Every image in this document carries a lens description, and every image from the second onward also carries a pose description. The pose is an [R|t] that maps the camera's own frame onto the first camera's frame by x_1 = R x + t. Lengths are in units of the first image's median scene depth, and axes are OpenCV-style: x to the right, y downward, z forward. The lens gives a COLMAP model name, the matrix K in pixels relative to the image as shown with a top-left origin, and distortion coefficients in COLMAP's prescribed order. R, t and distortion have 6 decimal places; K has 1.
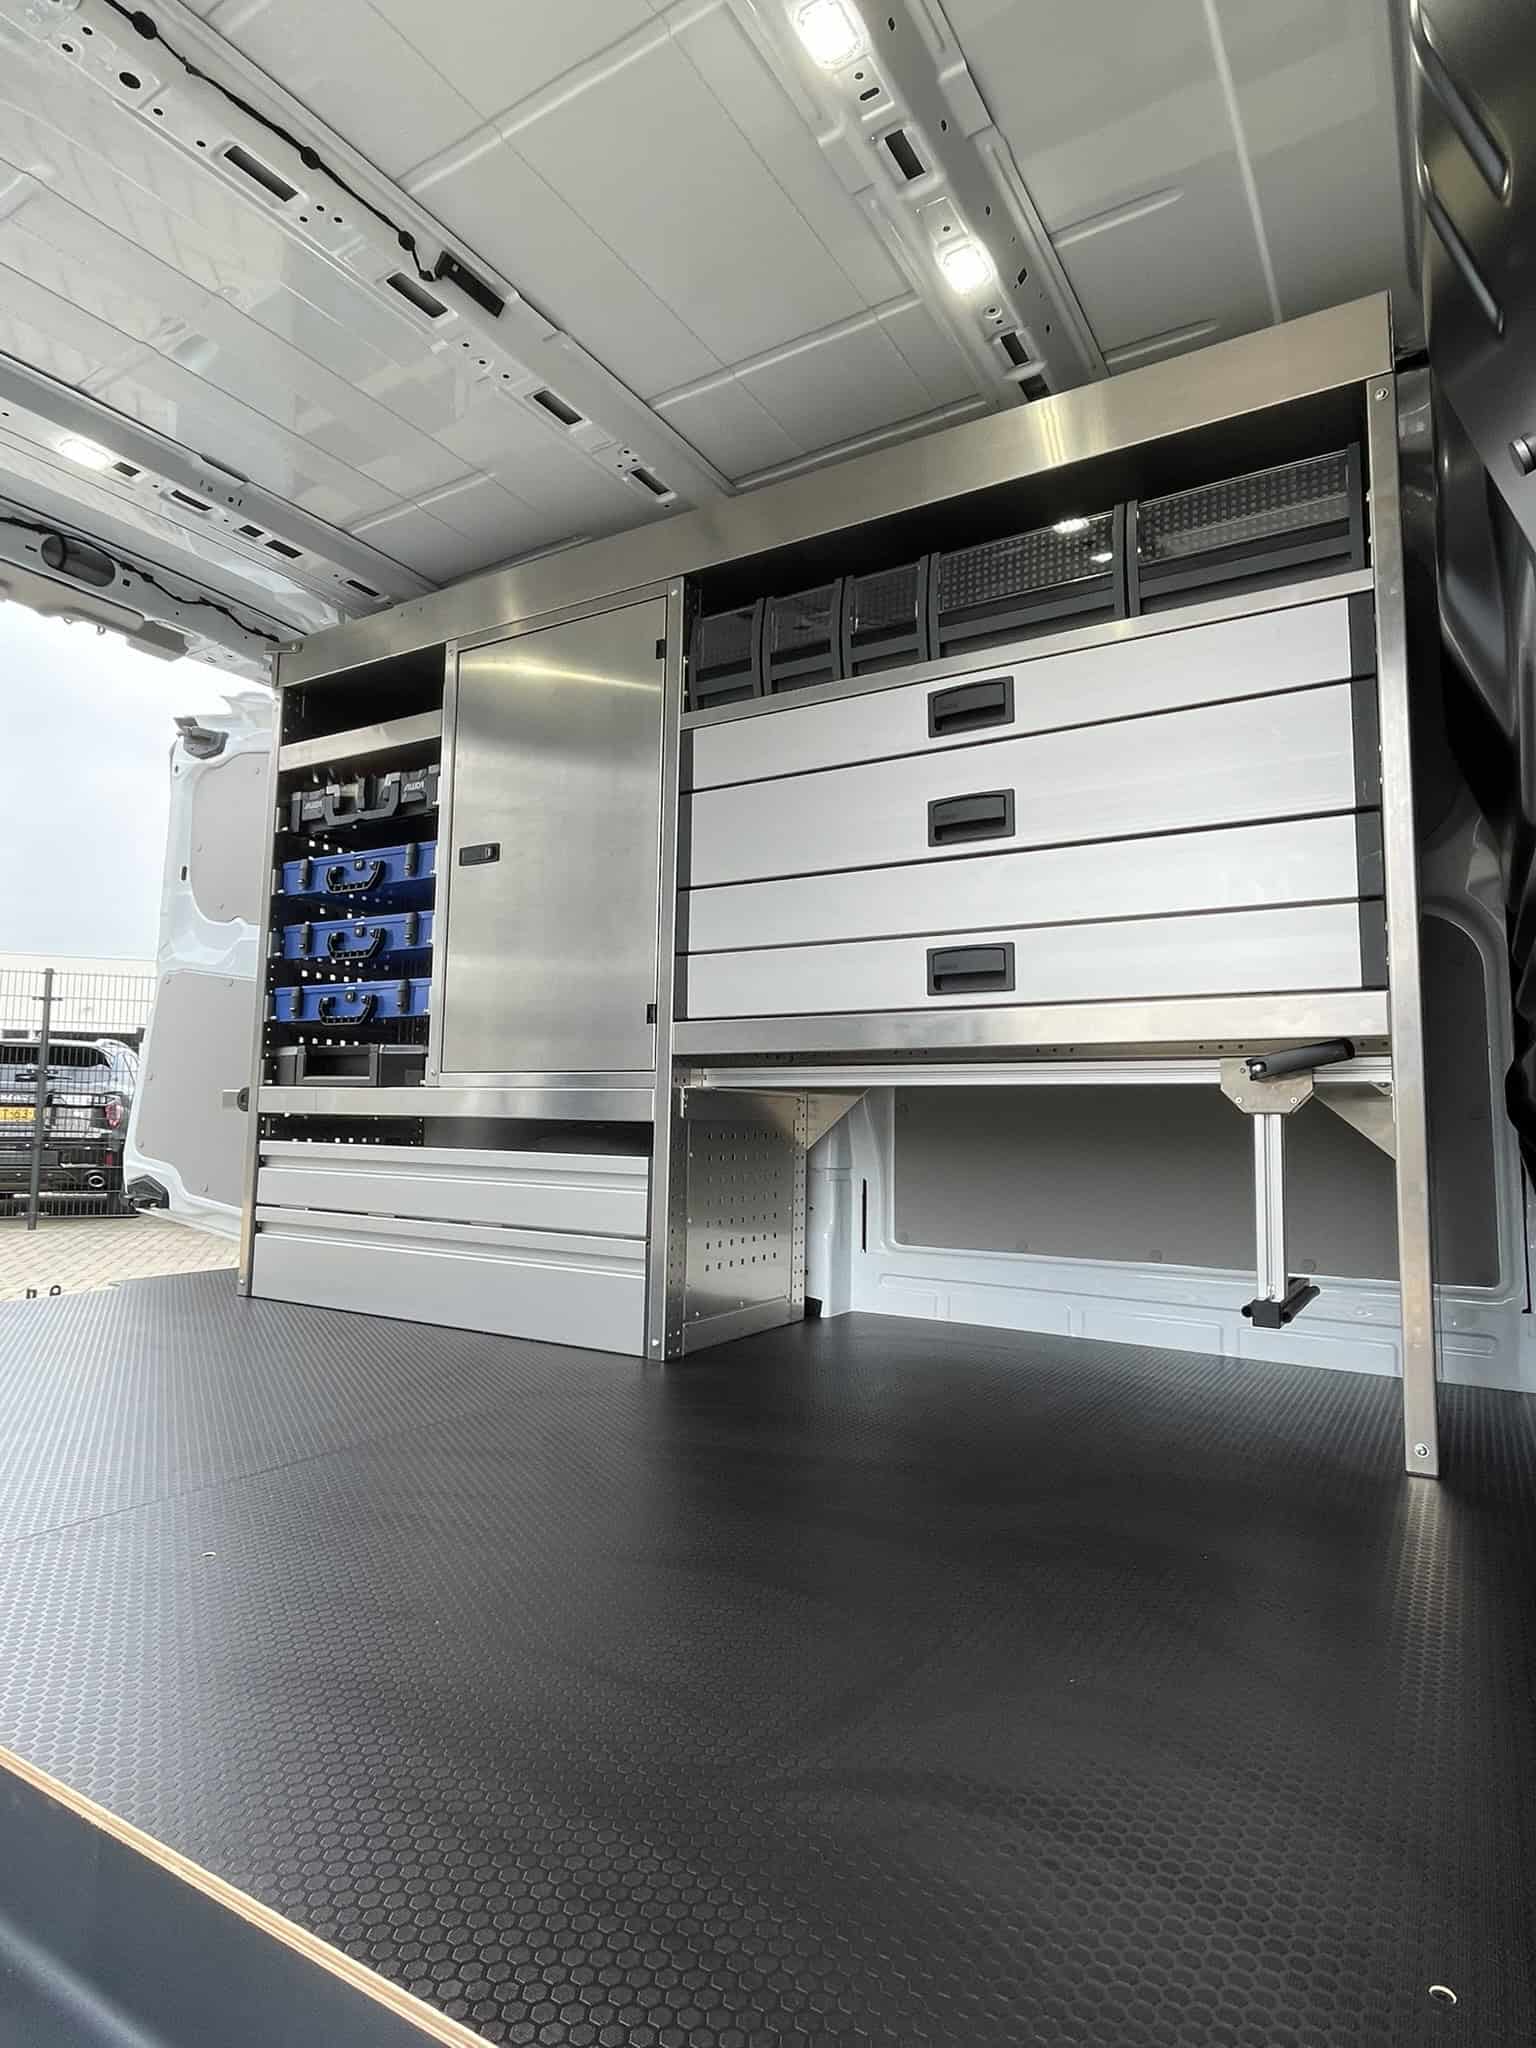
lens RADIAL K [[1144.2, 0, 768.0], [0, 1144.2, 1024.0], [0, 0, 1]] dist [0.000397, -0.000014]
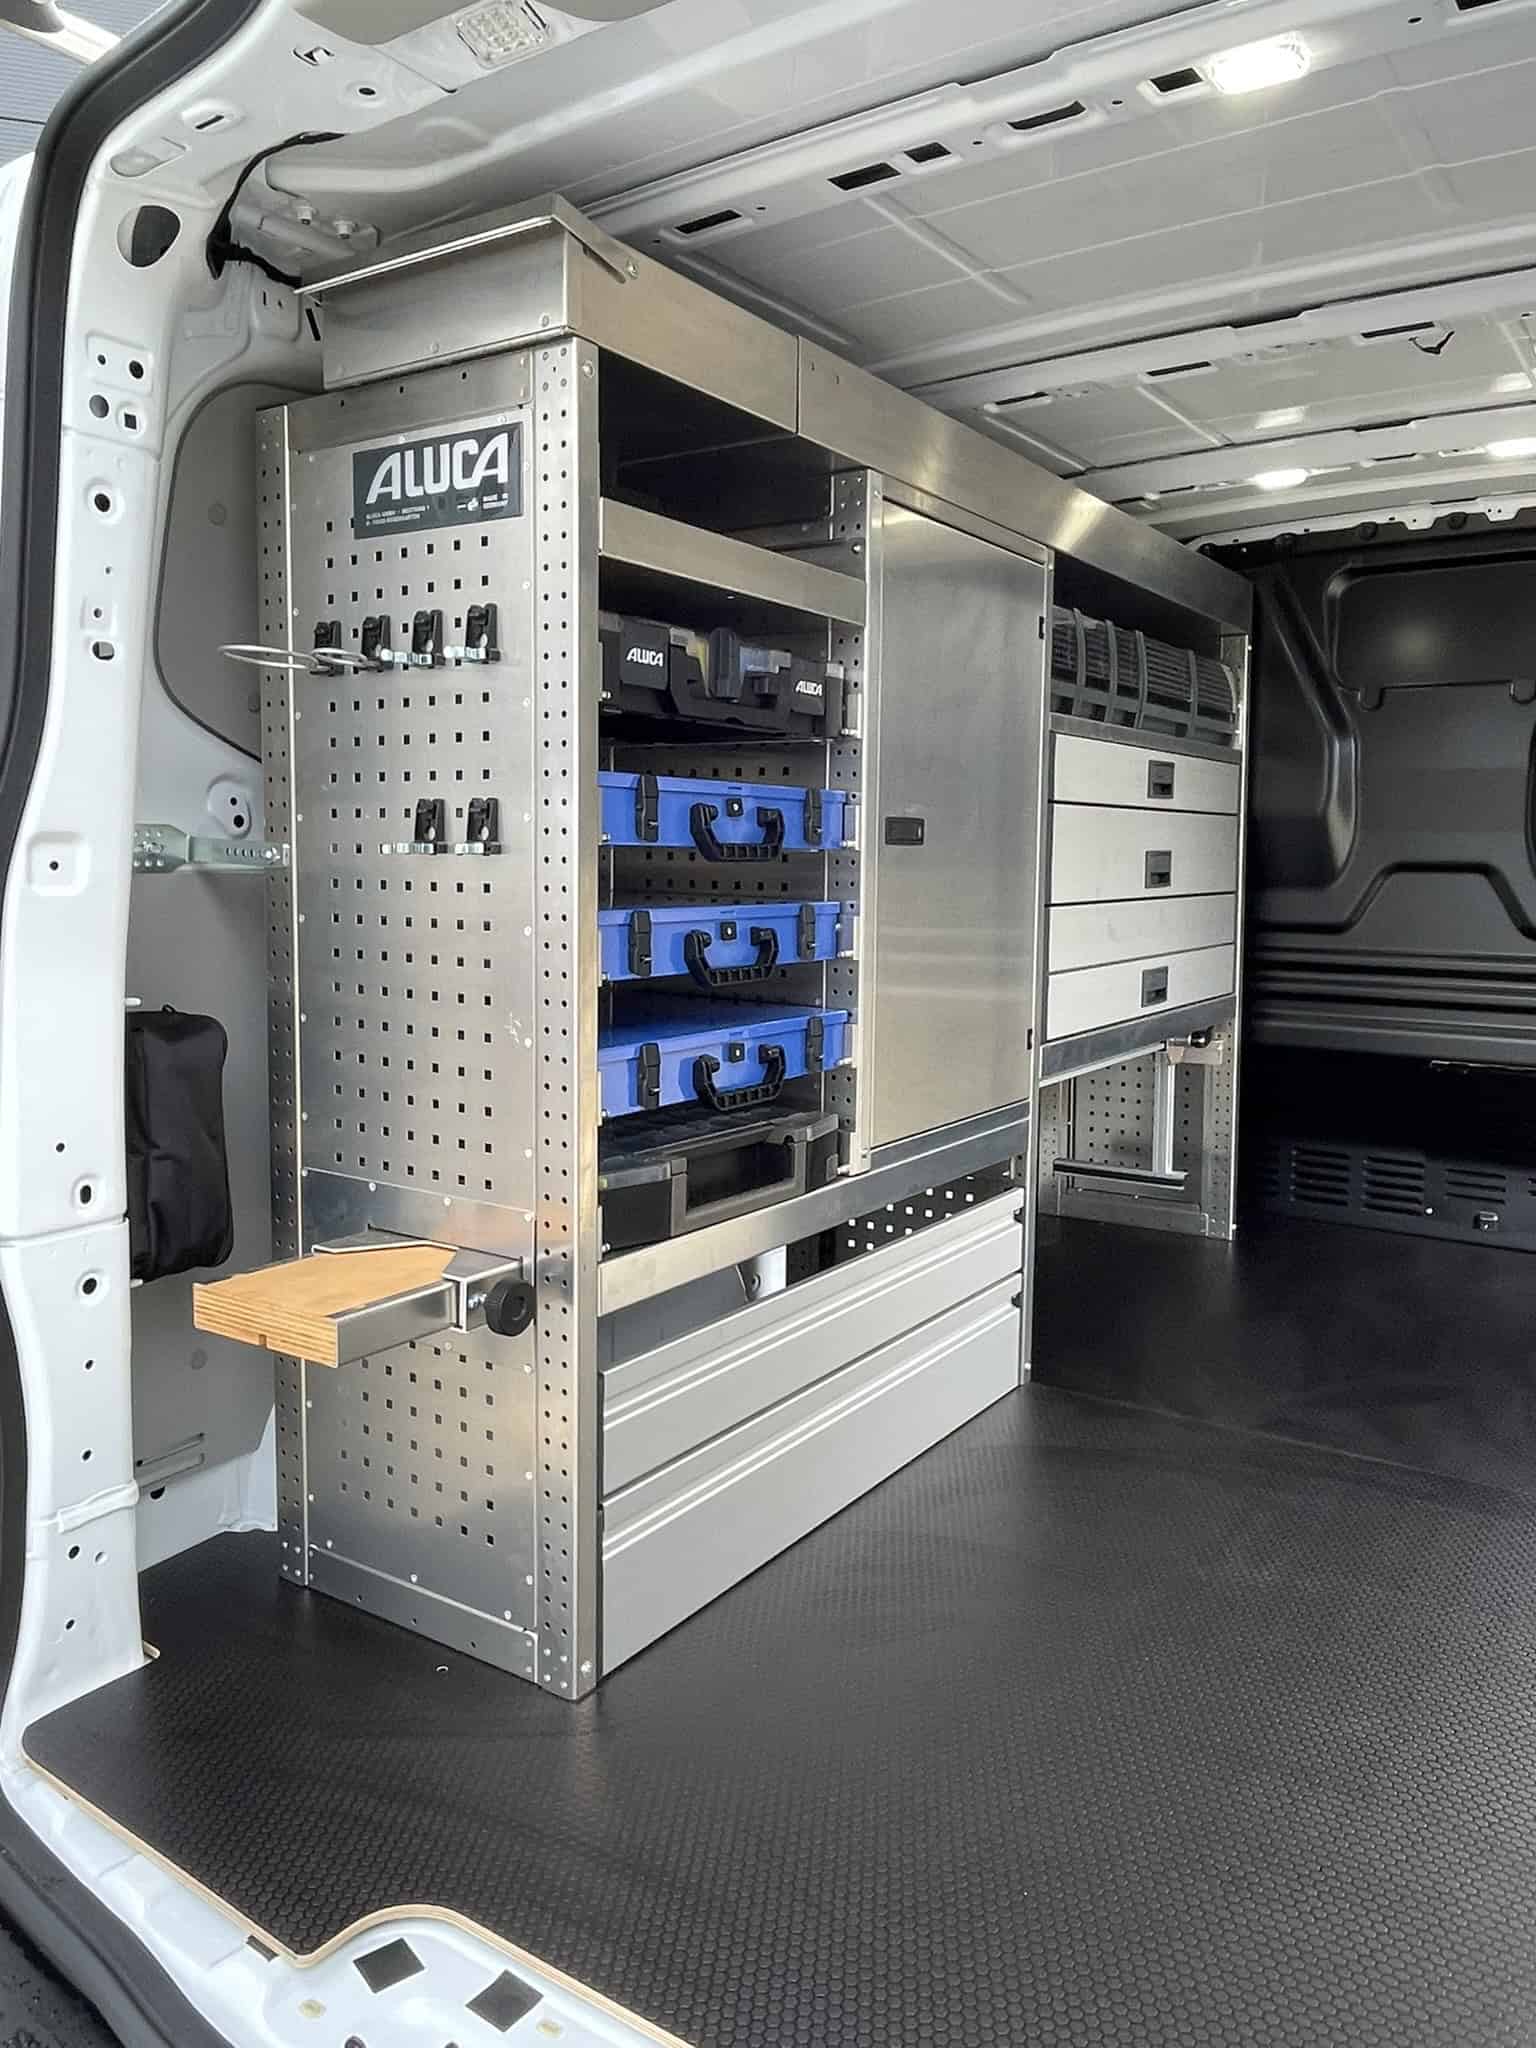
lens RADIAL K [[1480.4, 0, 779.3], [0, 1480.4, 991.9], [0, 0, 1]] dist [0.002027, -0.001258]
pose [[0.043128, -0.109473, 0.993054, -1.250259], [-0.092255, 0.989295, 0.113065, -0.157561], [-0.994801, -0.096491, 0.032567, 1.119542]]
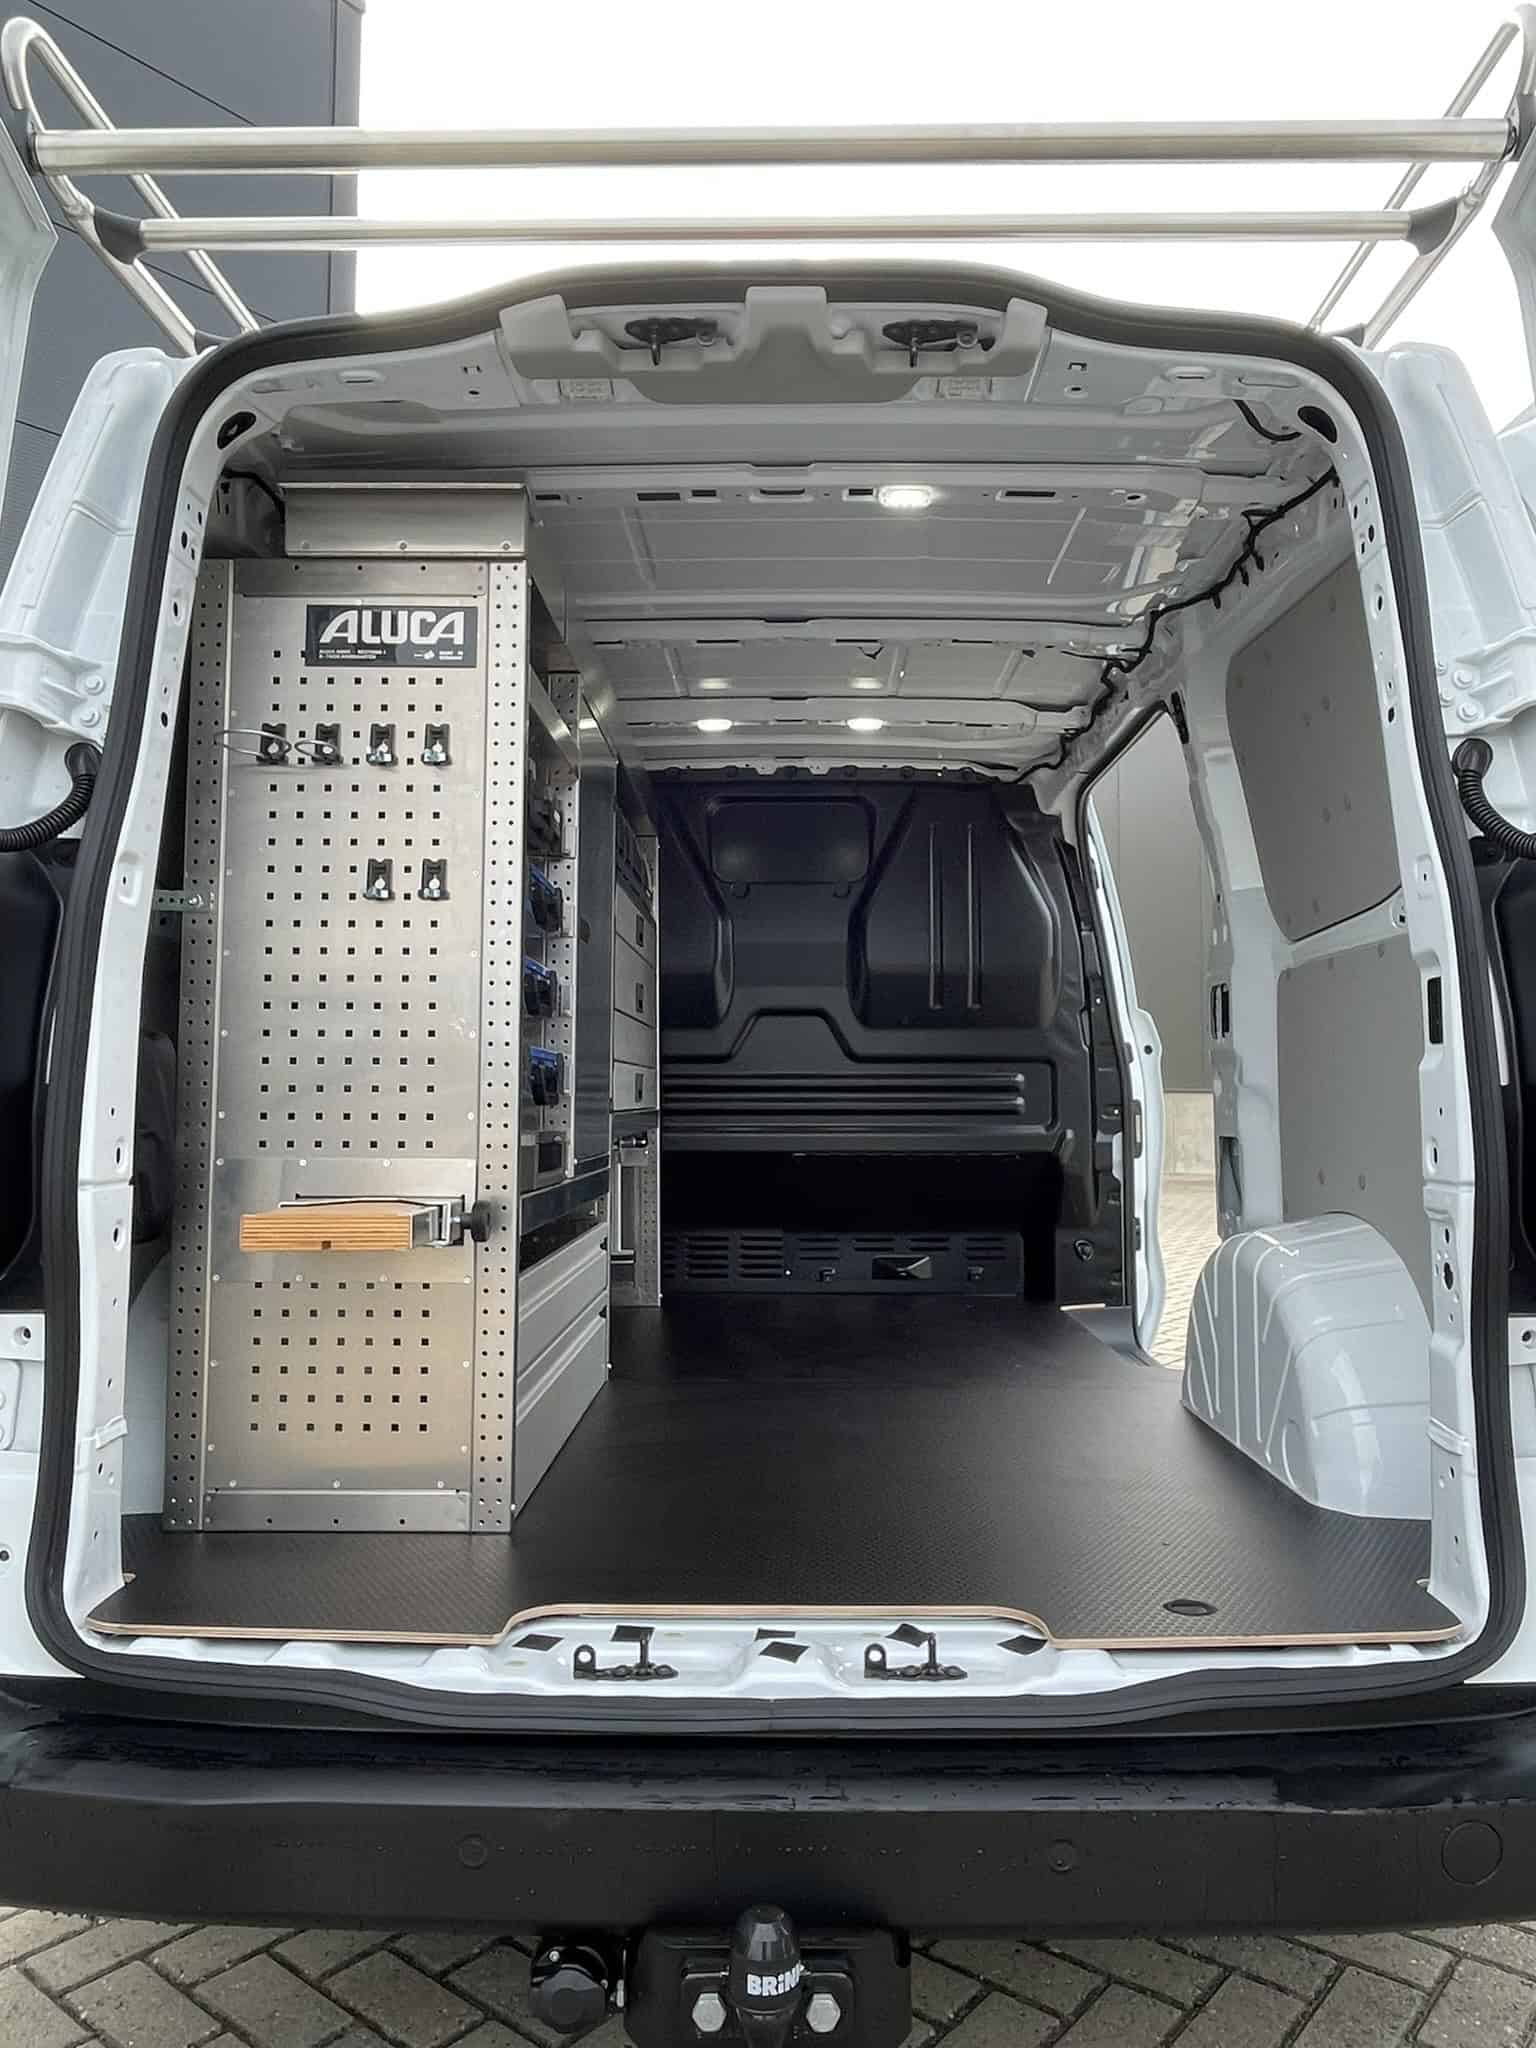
lens RADIAL K [[1480.4, 0, 779.3], [0, 1480.4, 991.9], [0, 0, 1]] dist [0.002027, -0.001258]
pose [[-0.508624, 0.046946, 0.859708, -1.465668], [-0.081369, 0.991422, -0.102278, -0.008834], [-0.857135, -0.121974, -0.500441, 1.518392]]
